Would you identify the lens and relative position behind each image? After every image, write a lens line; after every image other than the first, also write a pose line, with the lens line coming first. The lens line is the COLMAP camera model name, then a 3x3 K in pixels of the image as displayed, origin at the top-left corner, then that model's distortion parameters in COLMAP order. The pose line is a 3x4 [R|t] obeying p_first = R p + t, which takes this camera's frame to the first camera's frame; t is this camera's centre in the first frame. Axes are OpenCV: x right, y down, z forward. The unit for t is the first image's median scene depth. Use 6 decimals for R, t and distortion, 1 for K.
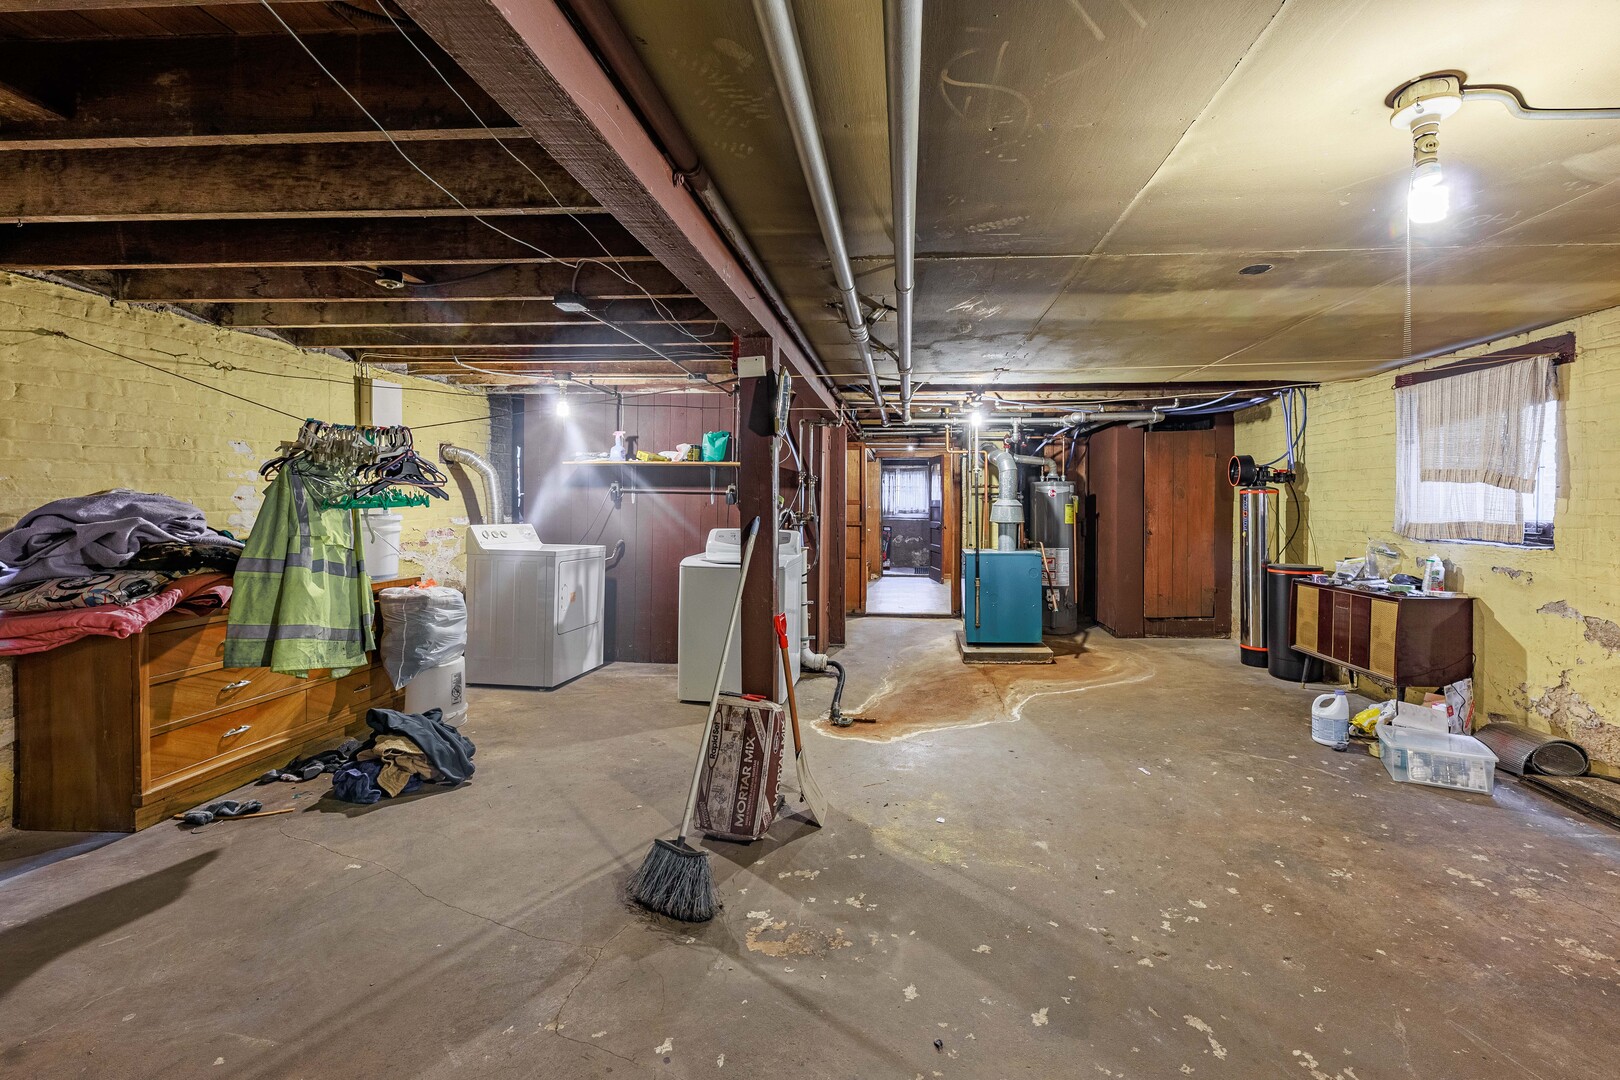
lens RADIAL K [[656.1, 0, 853.3], [0, 656.1, 507.3], [0, 0, 1]] dist [0.009732, -0.001874]
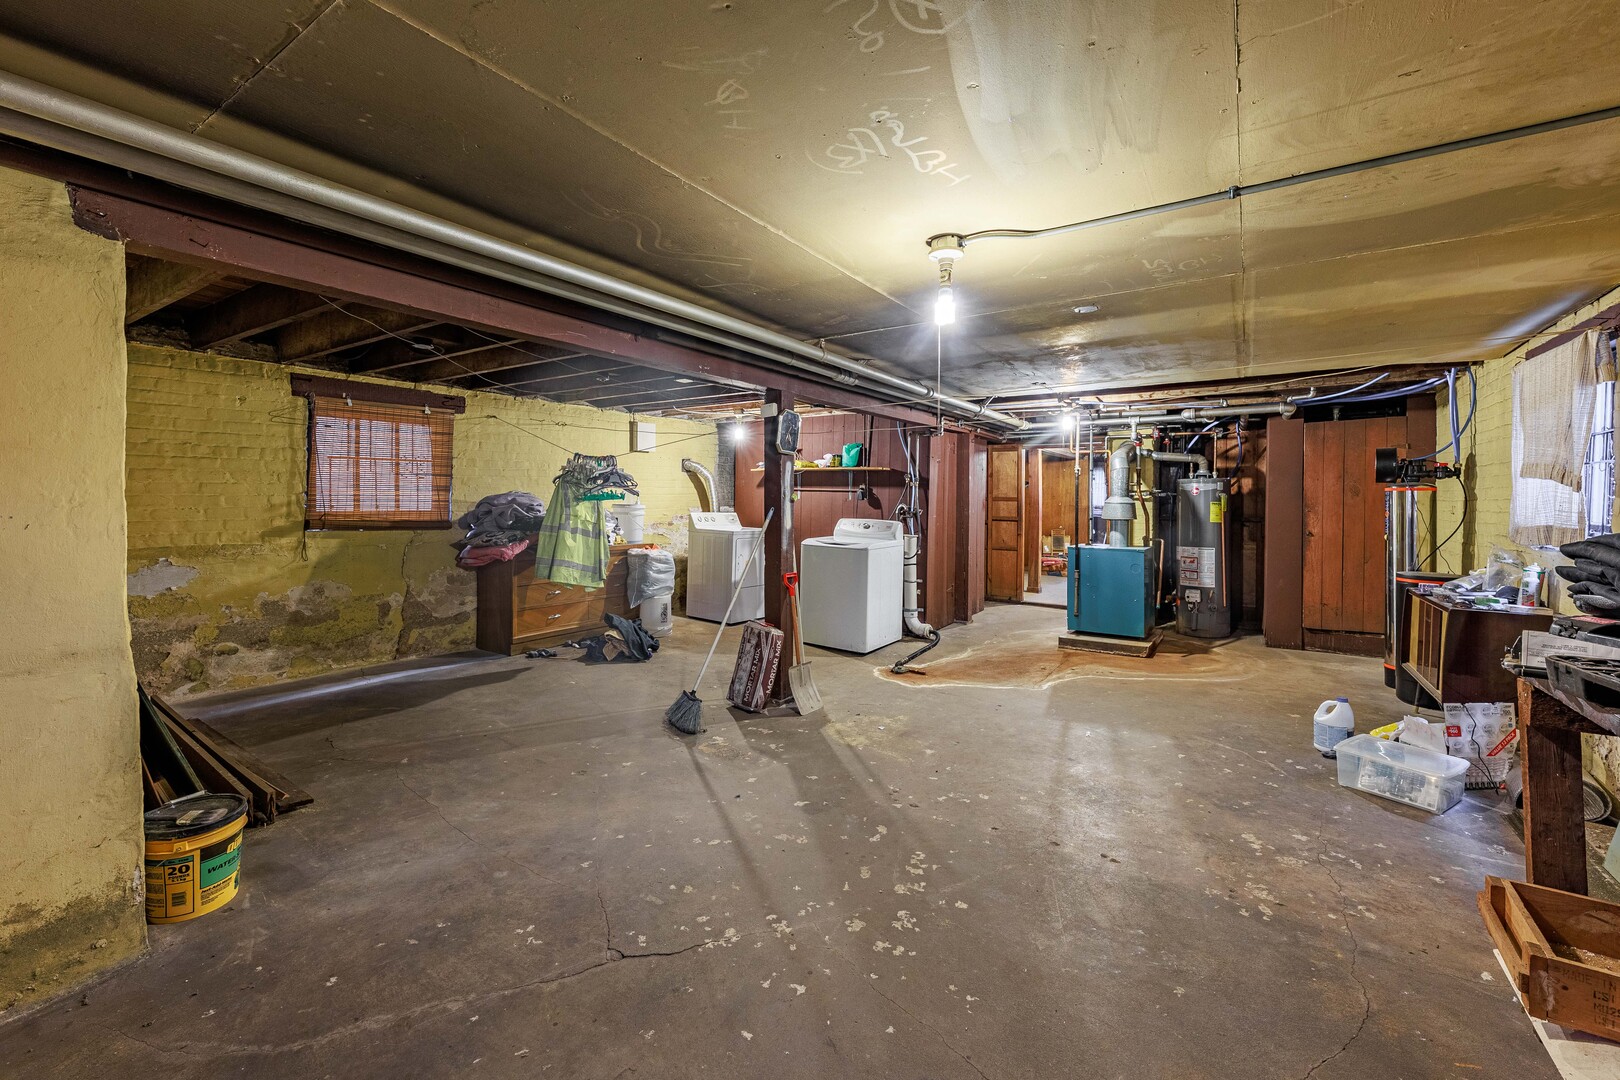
lens RADIAL K [[656.1, 0, 823.7], [0, 656.1, 500.2], [0, 0, 1]] dist [0.009732, -0.001874]
pose [[0.864517, 0.005779, -0.502570, 0.682460], [-0.008411, 0.999960, -0.002969, 0.000415], [0.502532, 0.006794, 0.864532, -0.249647]]
